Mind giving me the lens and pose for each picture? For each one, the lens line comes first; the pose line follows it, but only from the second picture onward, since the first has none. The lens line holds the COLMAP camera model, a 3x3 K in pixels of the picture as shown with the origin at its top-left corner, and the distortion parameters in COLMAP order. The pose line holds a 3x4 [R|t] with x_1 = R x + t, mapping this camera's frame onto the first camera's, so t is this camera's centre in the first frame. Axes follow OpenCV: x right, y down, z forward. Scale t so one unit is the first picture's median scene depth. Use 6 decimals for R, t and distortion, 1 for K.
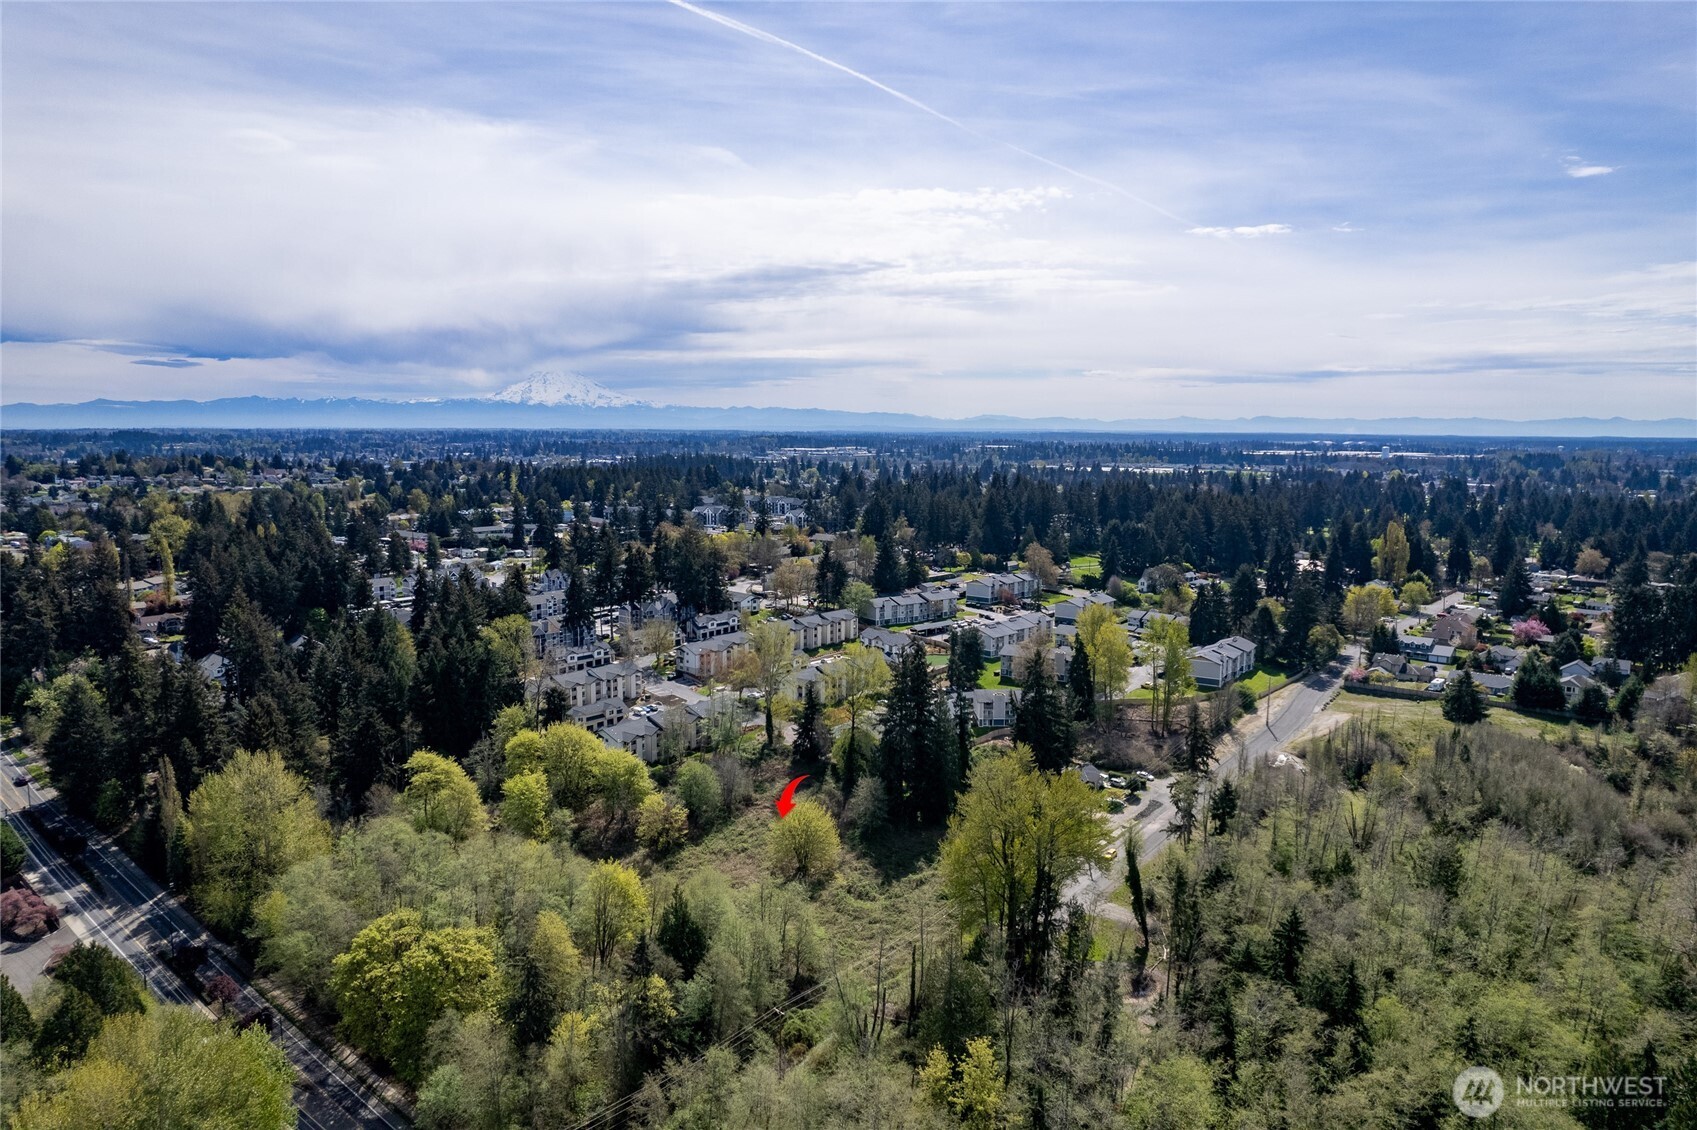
lens RADIAL K [[1083.9, 0, 853.9], [0, 1083.9, 574.9], [0, 0, 1]] dist [-0.067023, 0.059044]
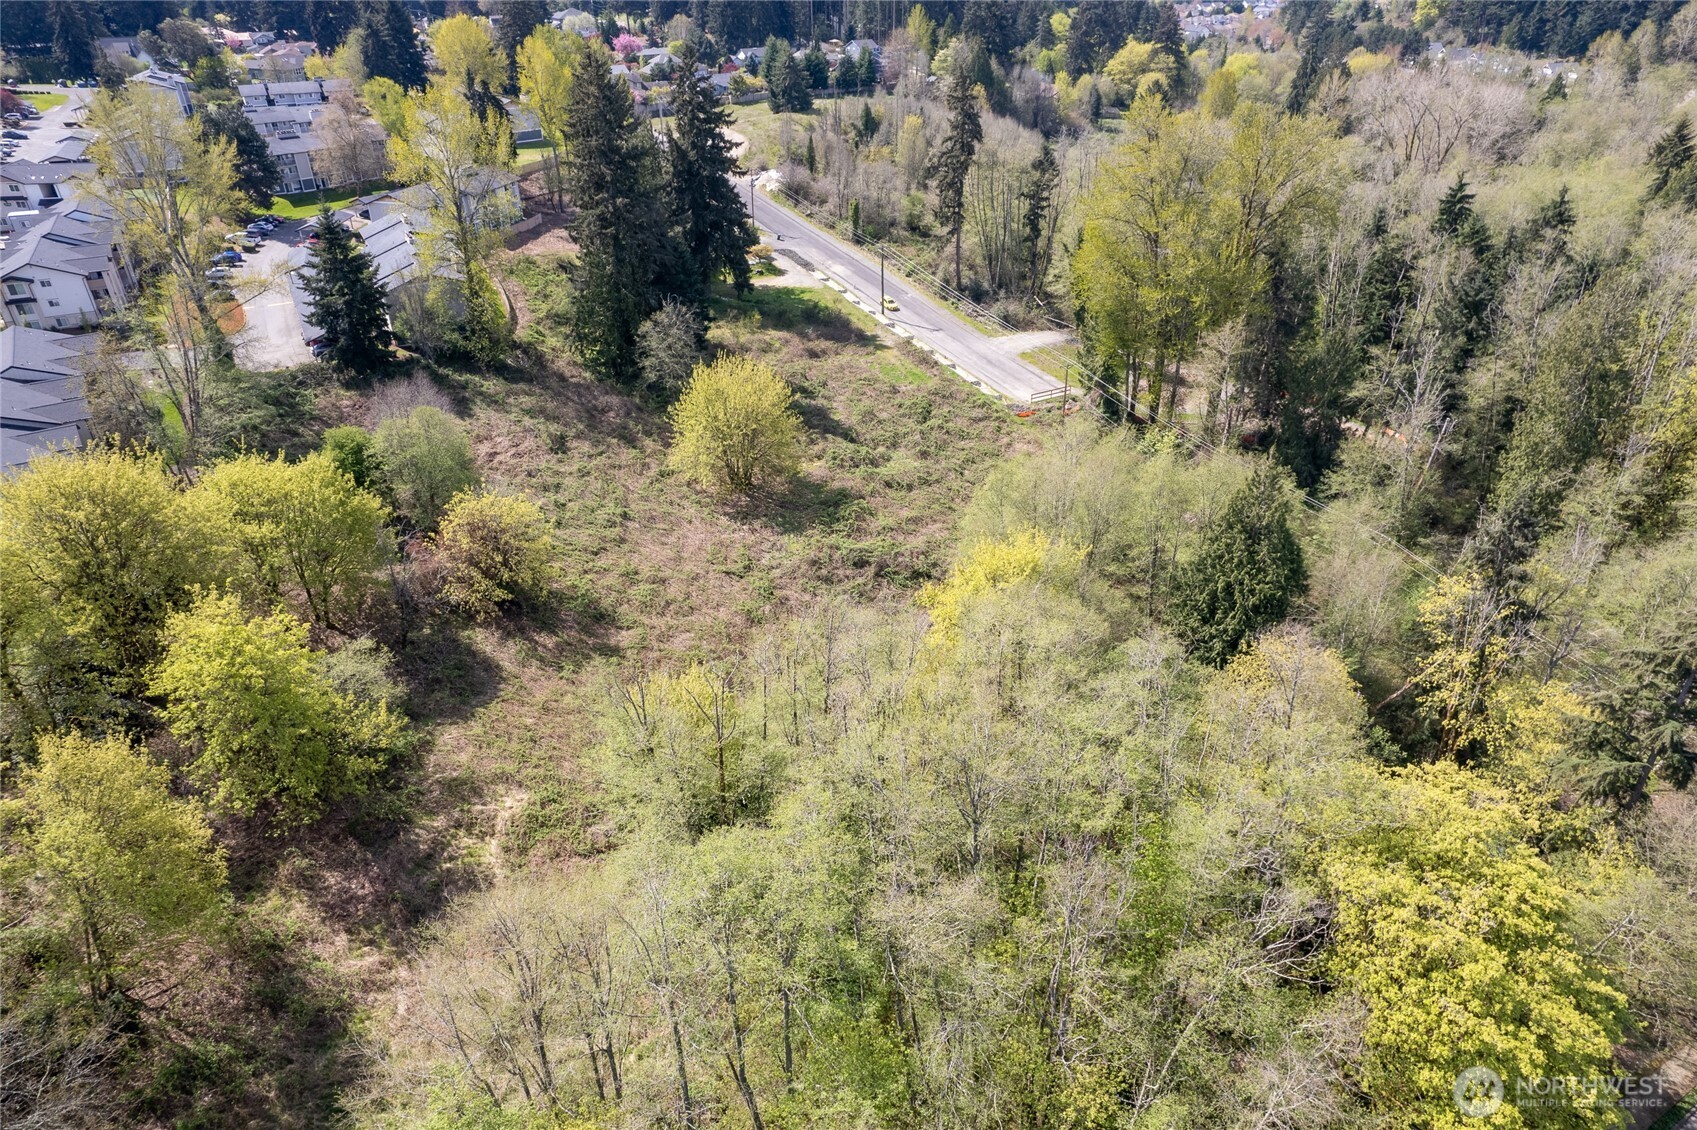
lens RADIAL K [[1083.9, 0, 853.4], [0, 1083.9, 566.7], [0, 0, 1]] dist [-0.067023, 0.059044]
pose [[0.353886, -0.488126, 0.797808, -0.058006], [0.134206, 0.870682, 0.473183, 0.007040], [-0.925610, -0.060382, 0.373631, 0.089378]]
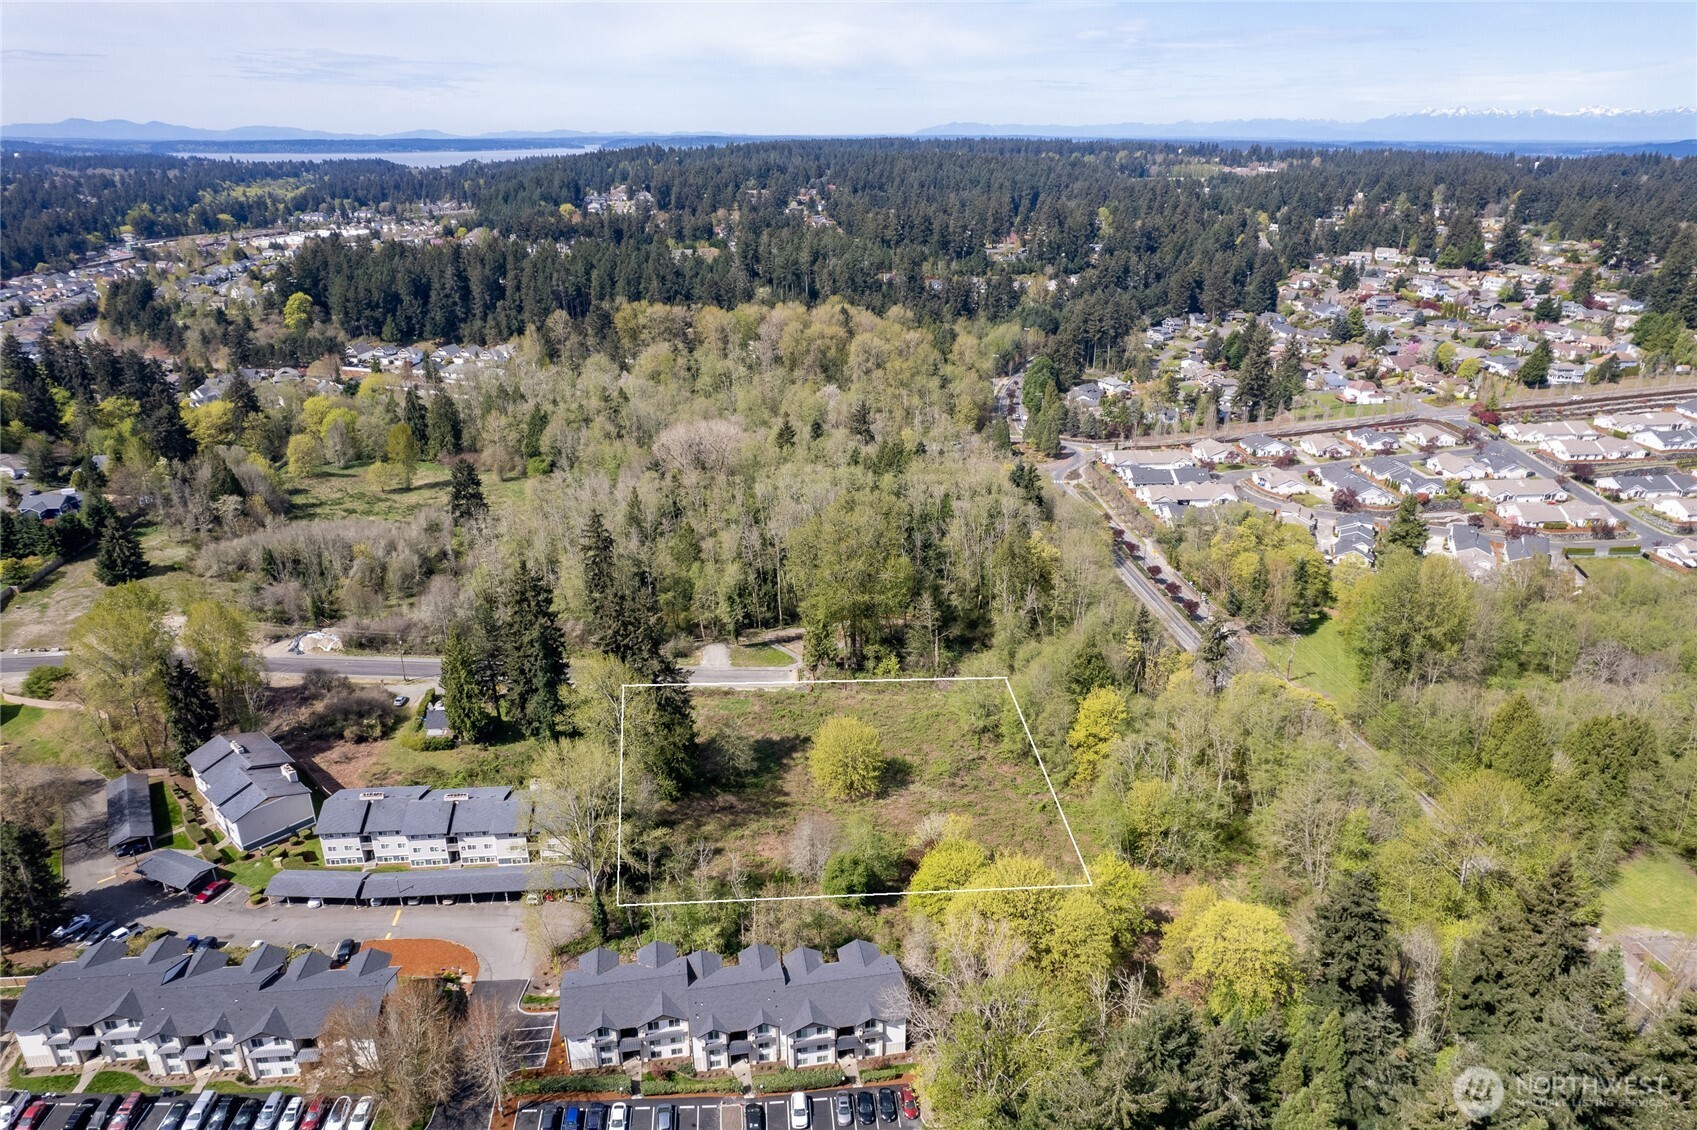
lens RADIAL K [[1083.9, 0, 857.0], [0, 1083.9, 576.1], [0, 0, 1]] dist [-0.067023, 0.059044]
pose [[-0.726305, -0.269362, 0.632397, -0.069408], [0.083936, 0.878380, 0.470536, -0.036992], [-0.682229, 0.394833, -0.615362, 0.178458]]
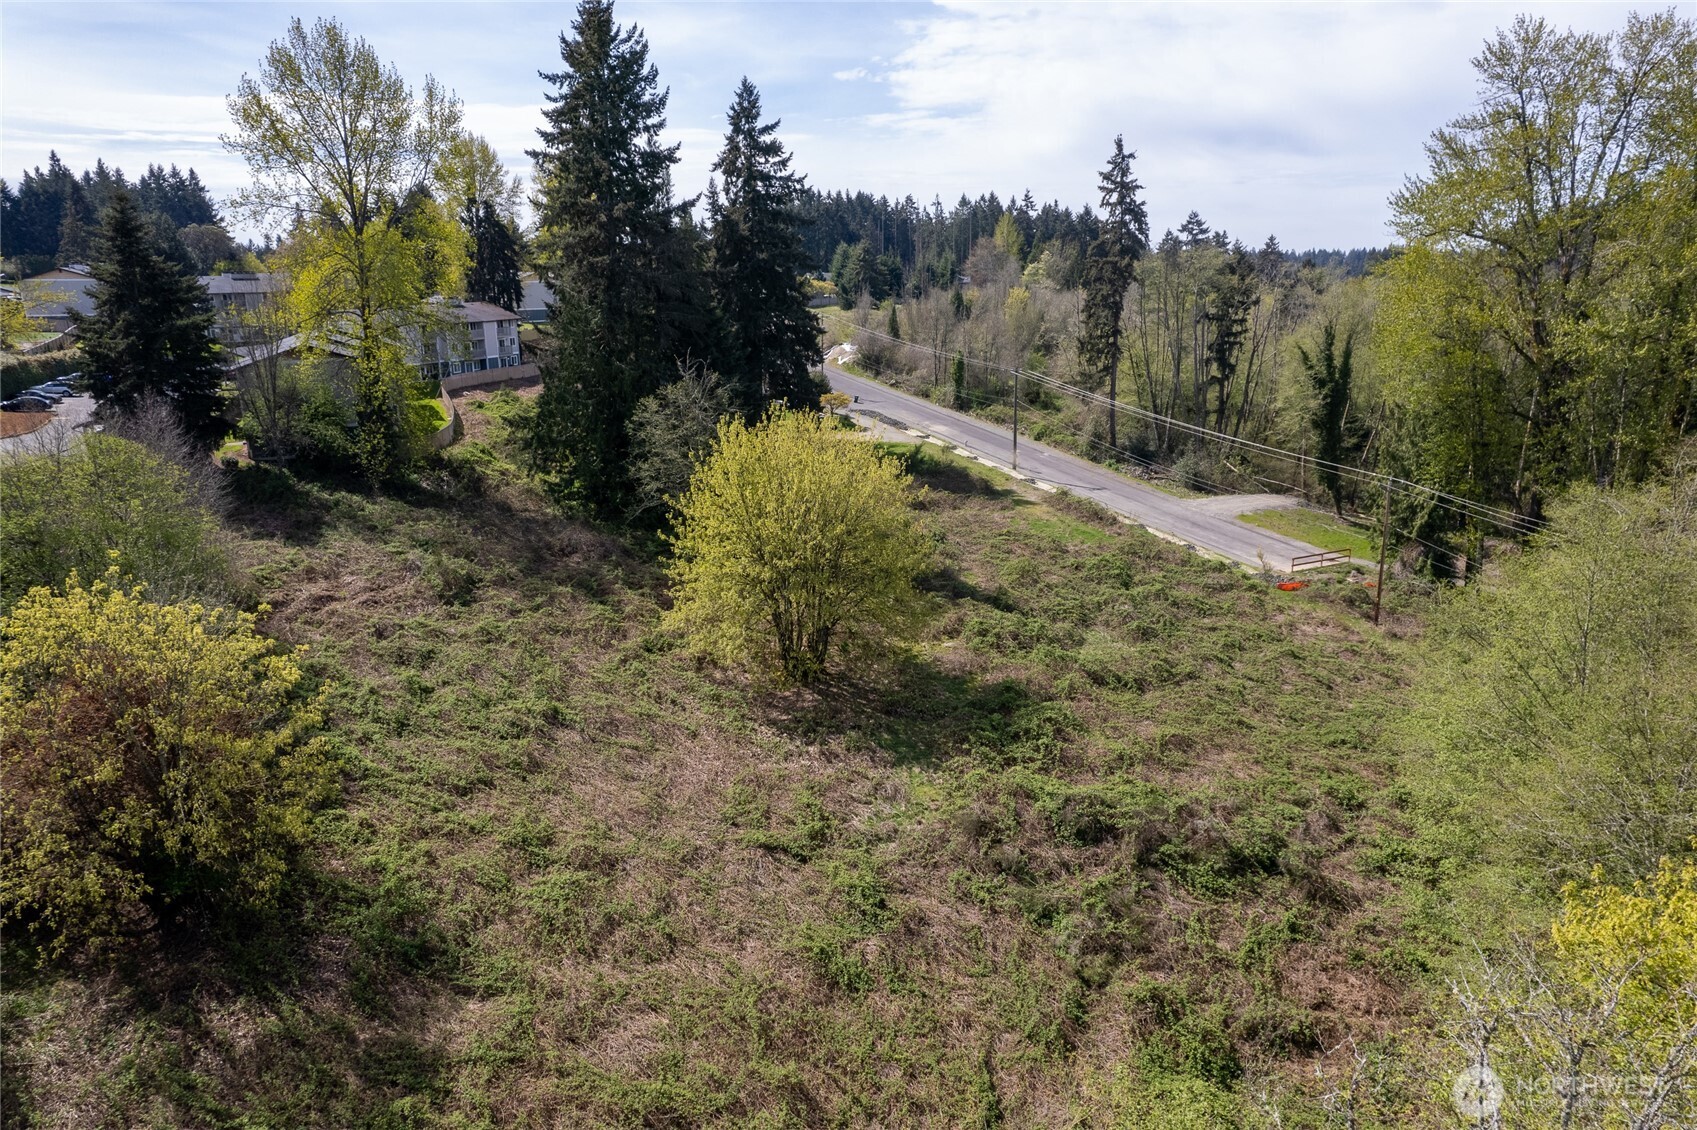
lens RADIAL K [[1083.9, 0, 853.2], [0, 1083.9, 565.1], [0, 0, 1]] dist [-0.067023, 0.059044]
pose [[0.397060, -0.251790, 0.882579, -0.033133], [0.129704, 0.967375, 0.217630, 0.022787], [-0.908582, 0.028062, 0.416764, 0.105405]]
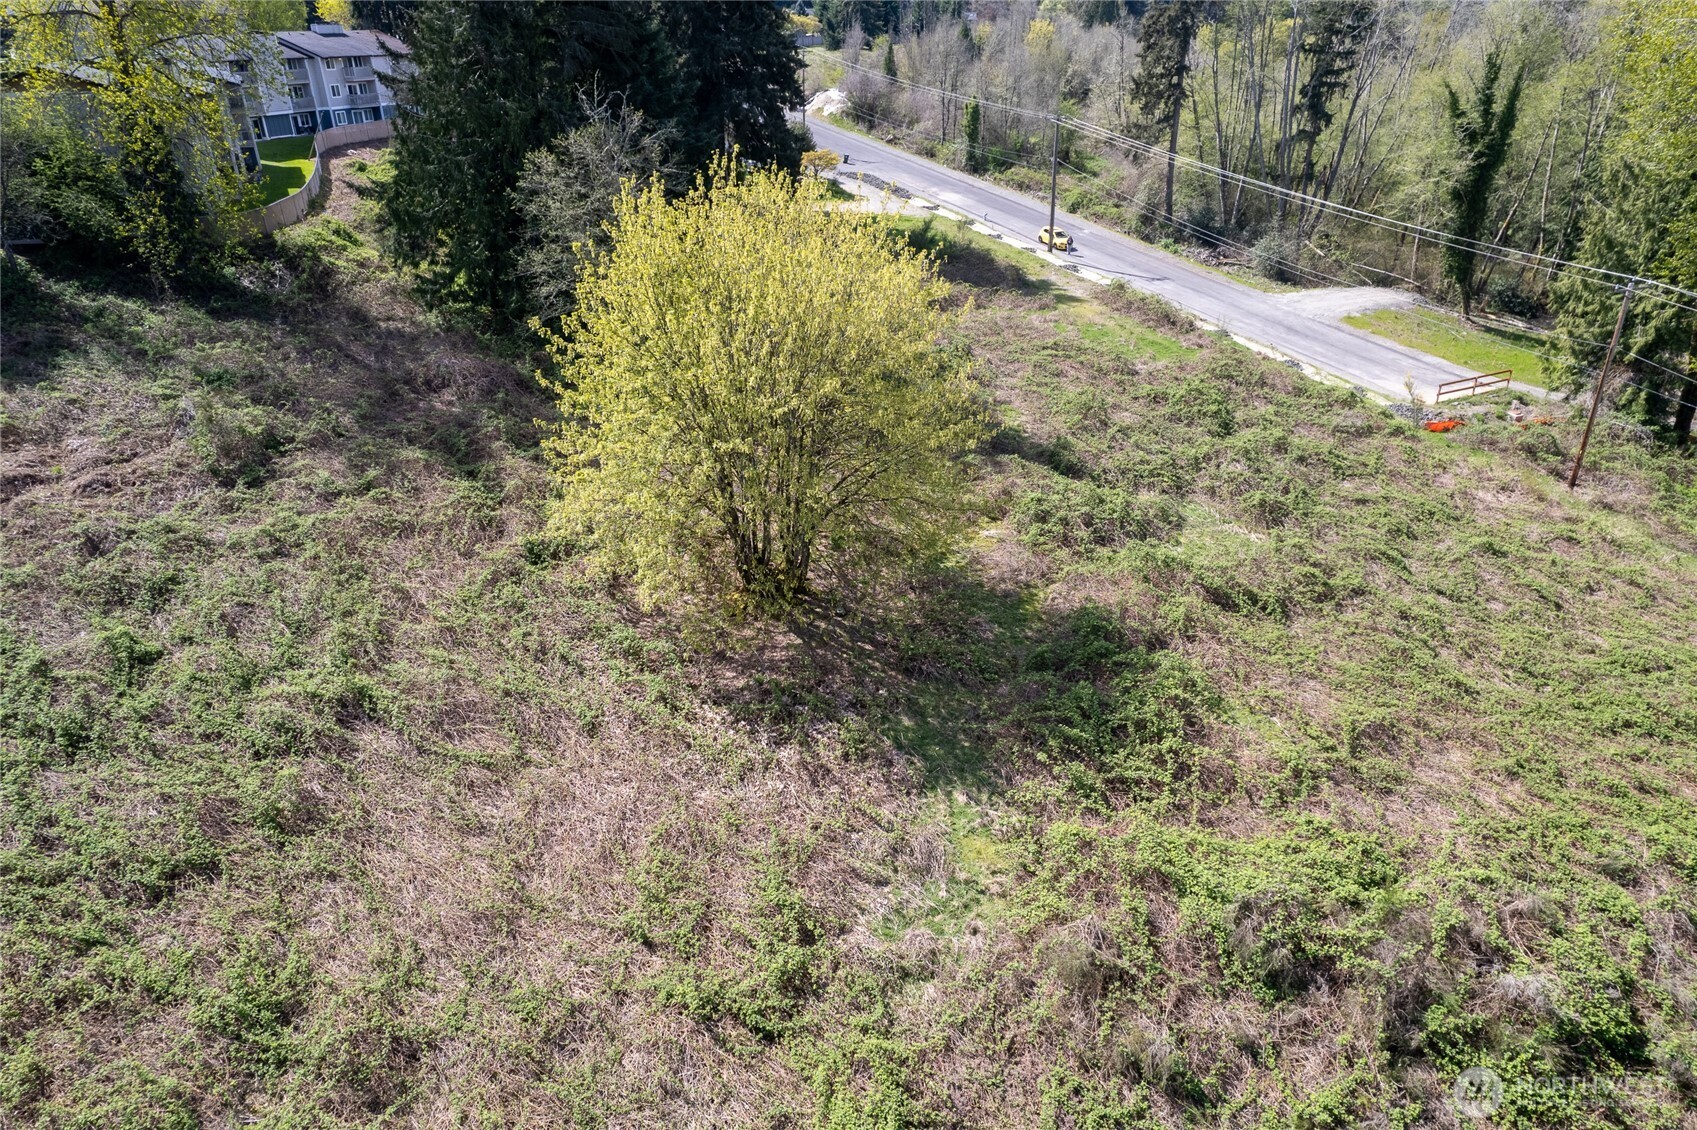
lens RADIAL K [[1083.9, 0, 855.5], [0, 1083.9, 566.4], [0, 0, 1]] dist [-0.067023, 0.059044]
pose [[0.384102, -0.429208, 0.817464, -0.022182], [0.126906, 0.901520, 0.413712, 0.023810], [-0.914528, -0.055167, 0.400744, 0.110568]]
